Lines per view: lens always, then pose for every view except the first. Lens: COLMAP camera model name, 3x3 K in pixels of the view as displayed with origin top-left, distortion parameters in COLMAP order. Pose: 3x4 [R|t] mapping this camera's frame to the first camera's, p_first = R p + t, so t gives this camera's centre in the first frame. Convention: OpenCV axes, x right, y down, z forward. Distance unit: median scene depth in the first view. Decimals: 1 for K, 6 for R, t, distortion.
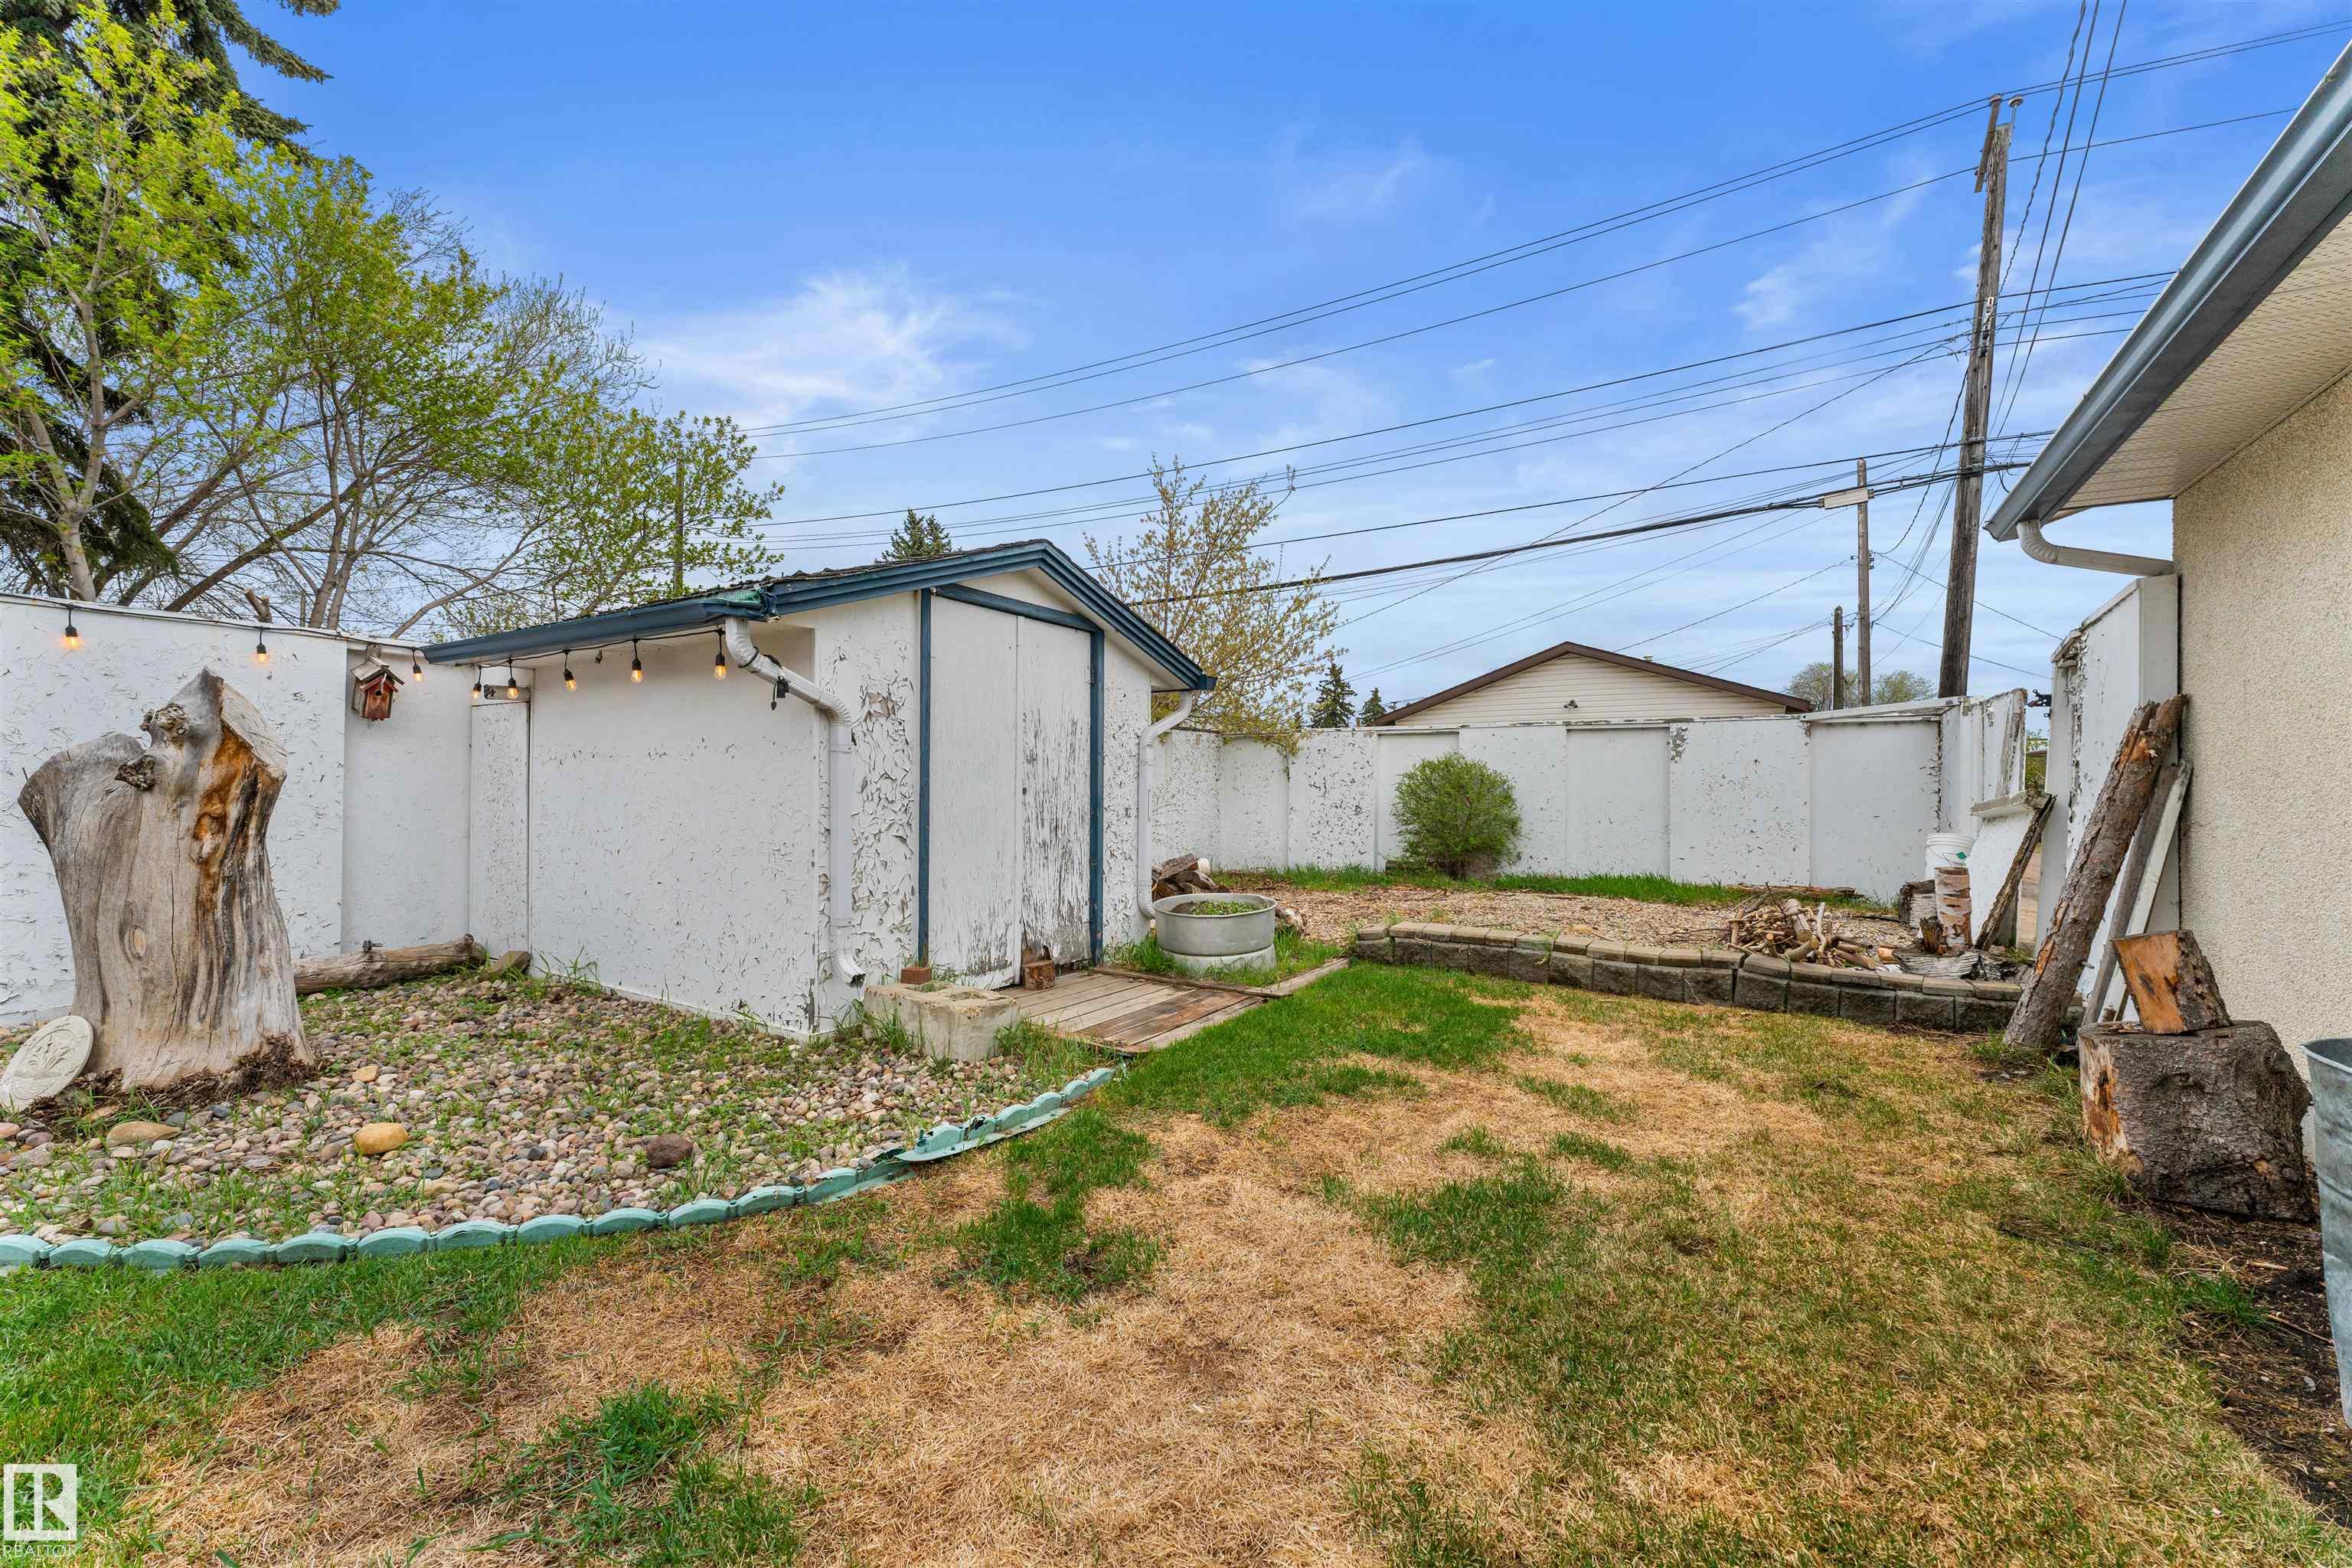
lens RADIAL K [[931.3, 0, 1177.6], [0, 931.3, 768.3], [0, 0, 1]] dist [-0.002404, 0.000699]
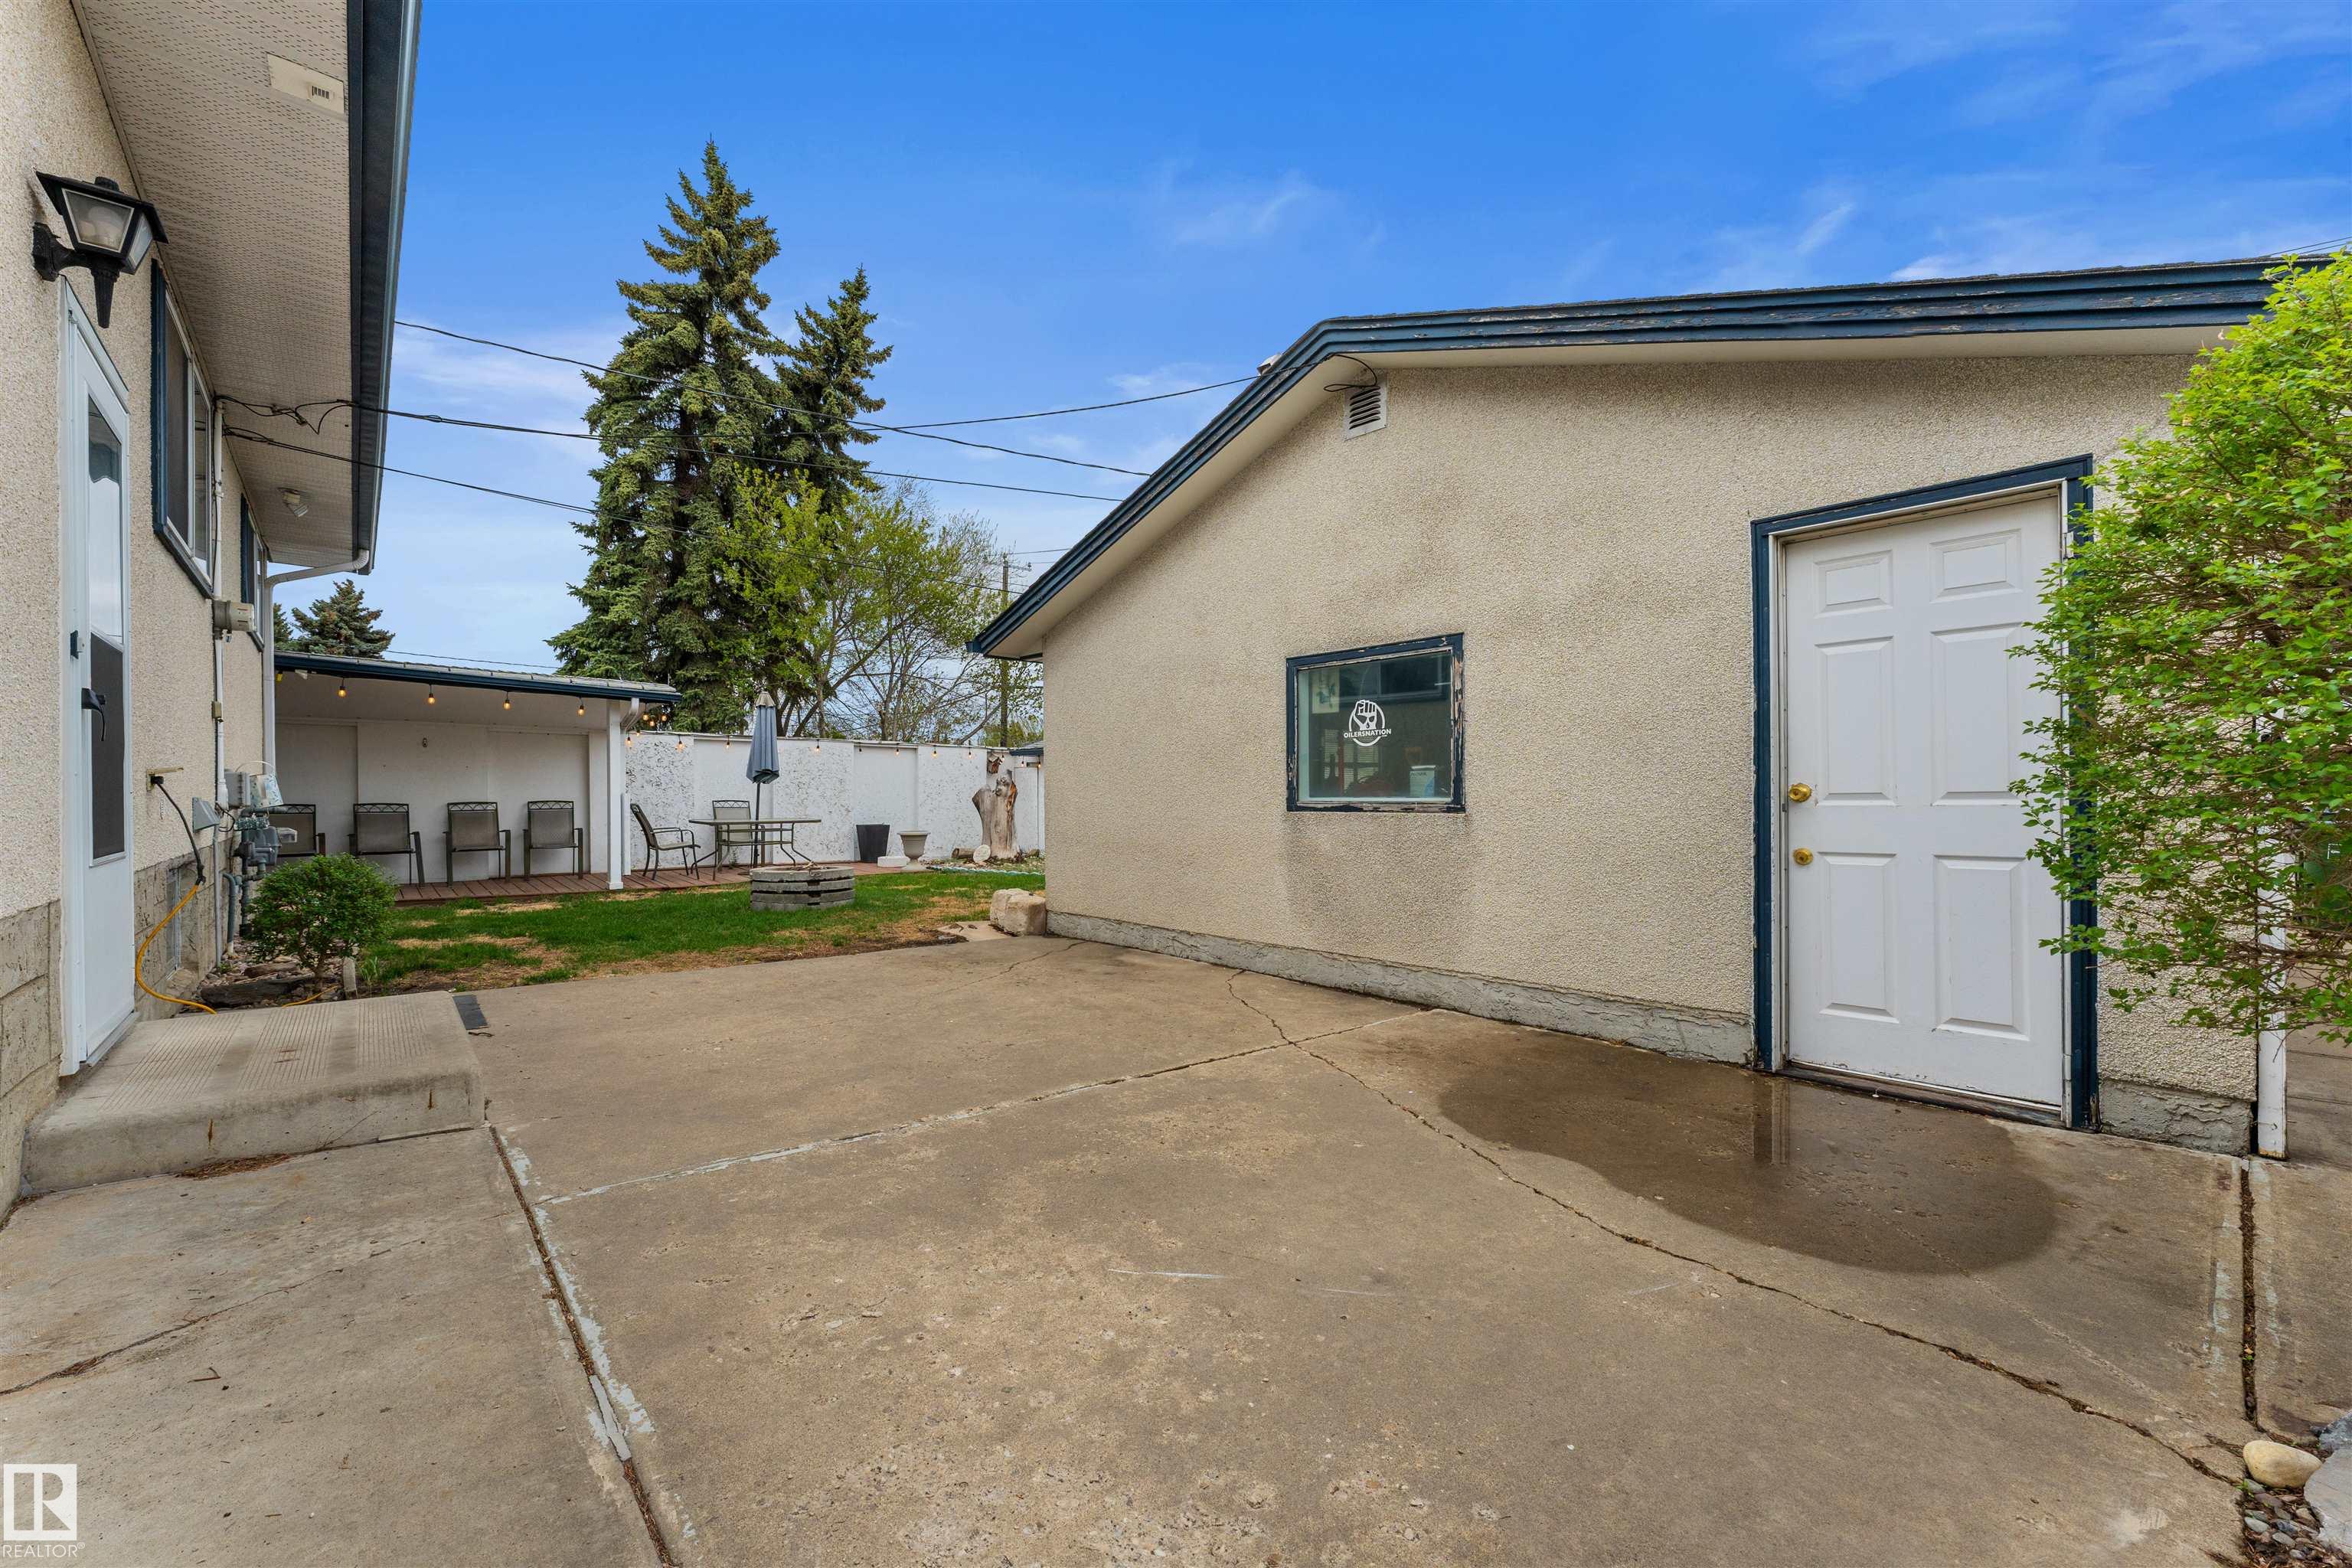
lens RADIAL K [[933.5, 0, 1176.0], [0, 933.5, 784.0], [0, 0, 1]] dist [-0.001363, -0.000490]
pose [[0.965514, -0.005640, -0.260289, 0.544913], [0.008220, 0.999927, 0.008825, -0.039670], [0.260221, -0.010661, 0.965490, -1.872773]]
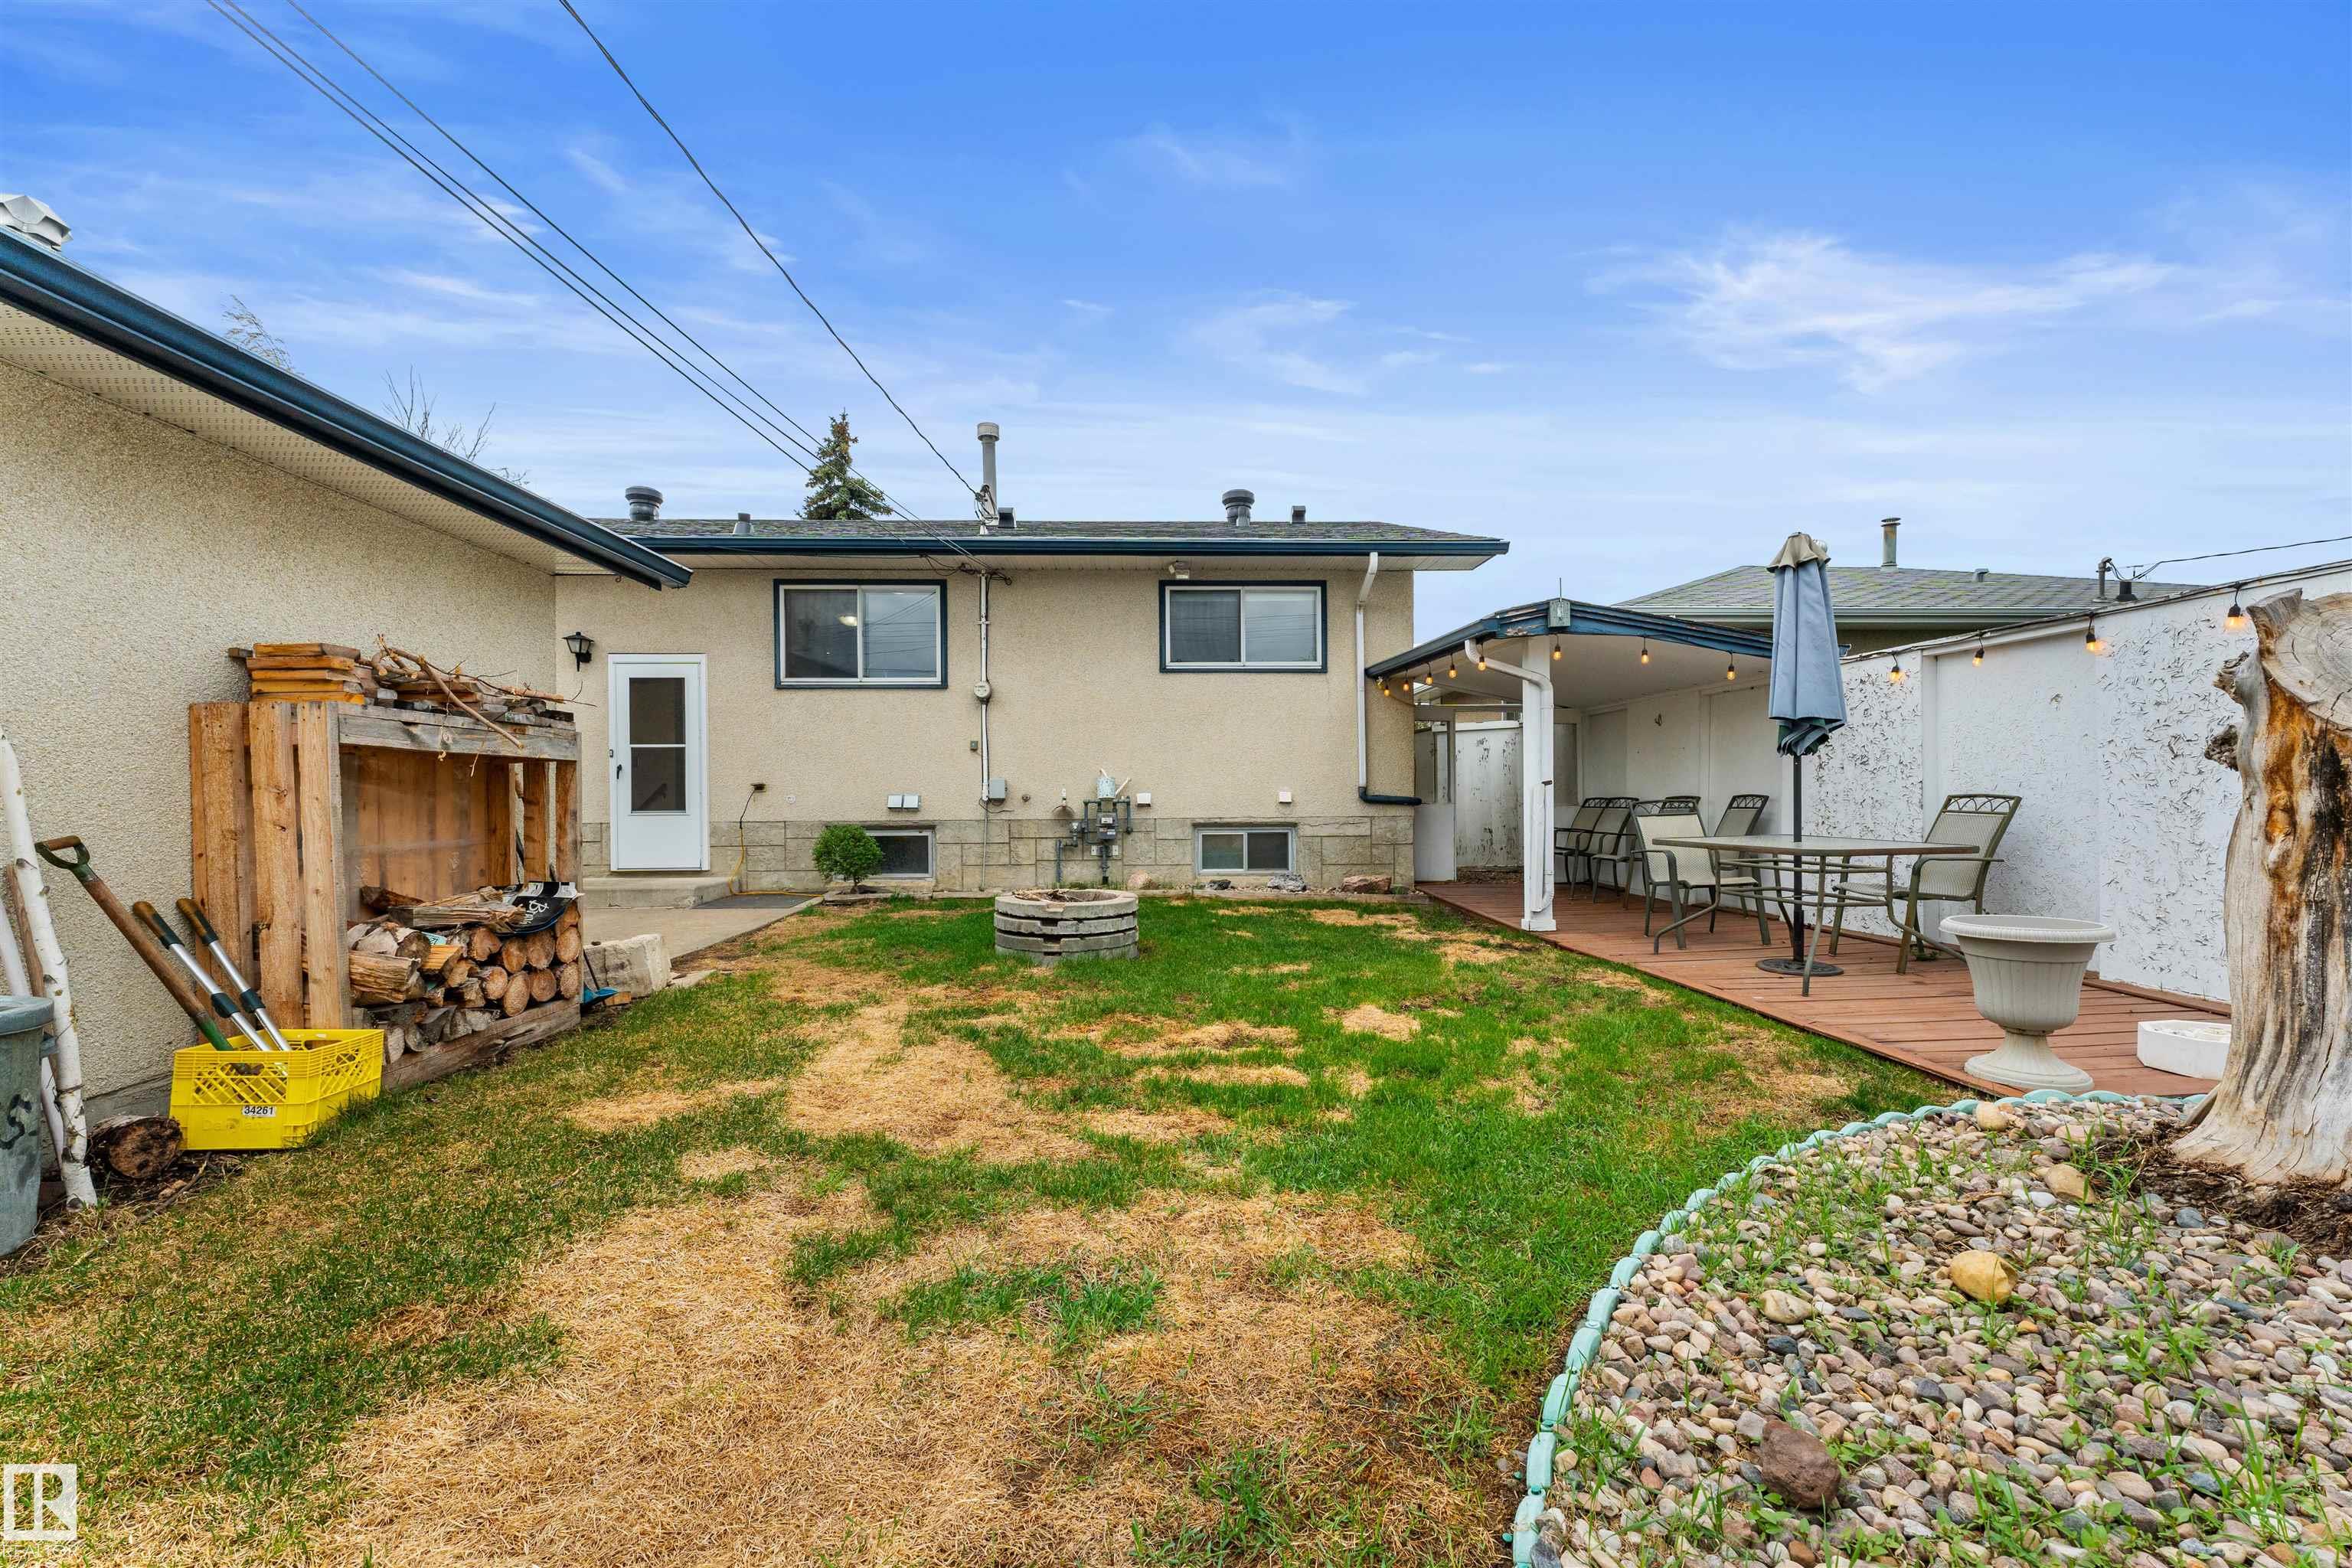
lens RADIAL K [[933.5, 0, 1176.0], [0, 933.5, 784.0], [0, 0, 1]] dist [-0.001363, -0.000490]
pose [[-0.814915, 0.001396, -0.579579, 0.012223], [0.012802, 0.999796, -0.015592, 0.020608], [0.579439, -0.020126, -0.814767, 0.664548]]
